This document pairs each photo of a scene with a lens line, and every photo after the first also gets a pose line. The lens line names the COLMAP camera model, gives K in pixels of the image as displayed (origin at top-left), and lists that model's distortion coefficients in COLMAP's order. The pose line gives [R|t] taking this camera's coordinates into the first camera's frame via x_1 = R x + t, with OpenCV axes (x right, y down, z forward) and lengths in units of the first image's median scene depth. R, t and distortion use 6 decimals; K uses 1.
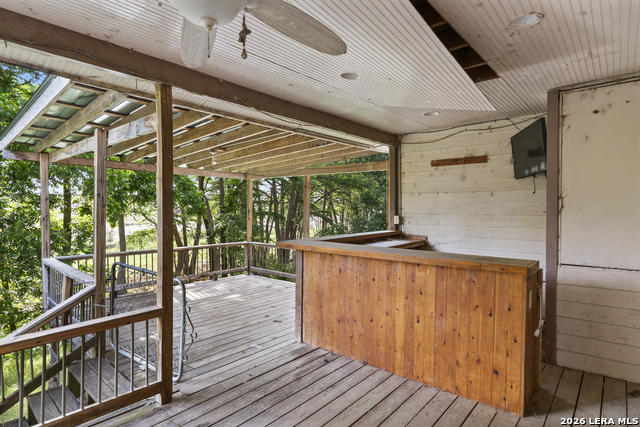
lens RADIAL K [[353.6, 0, 320.0], [0, 353.6, 213.5], [0, 0, 1]] dist [-0.001524, -0.000355]
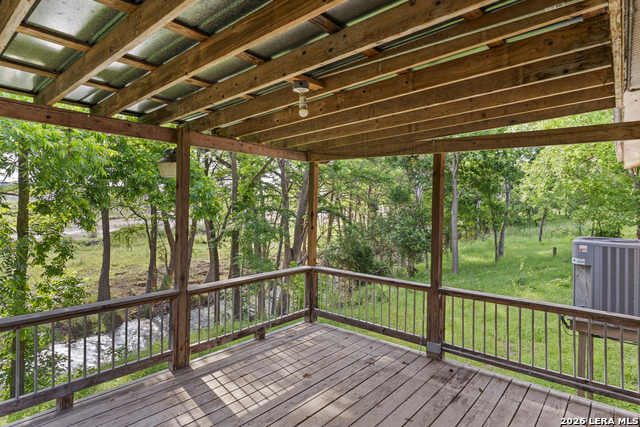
lens RADIAL K [[363.7, 0, 320.8], [0, 363.7, 206.0], [0, 0, 1]] dist [0.000728, 0.000541]
pose [[0.999772, 0.011841, 0.017745, -0.129090], [-0.011746, 0.999916, -0.005438, -0.012408], [-0.017808, 0.005229, 0.999828, 0.253810]]
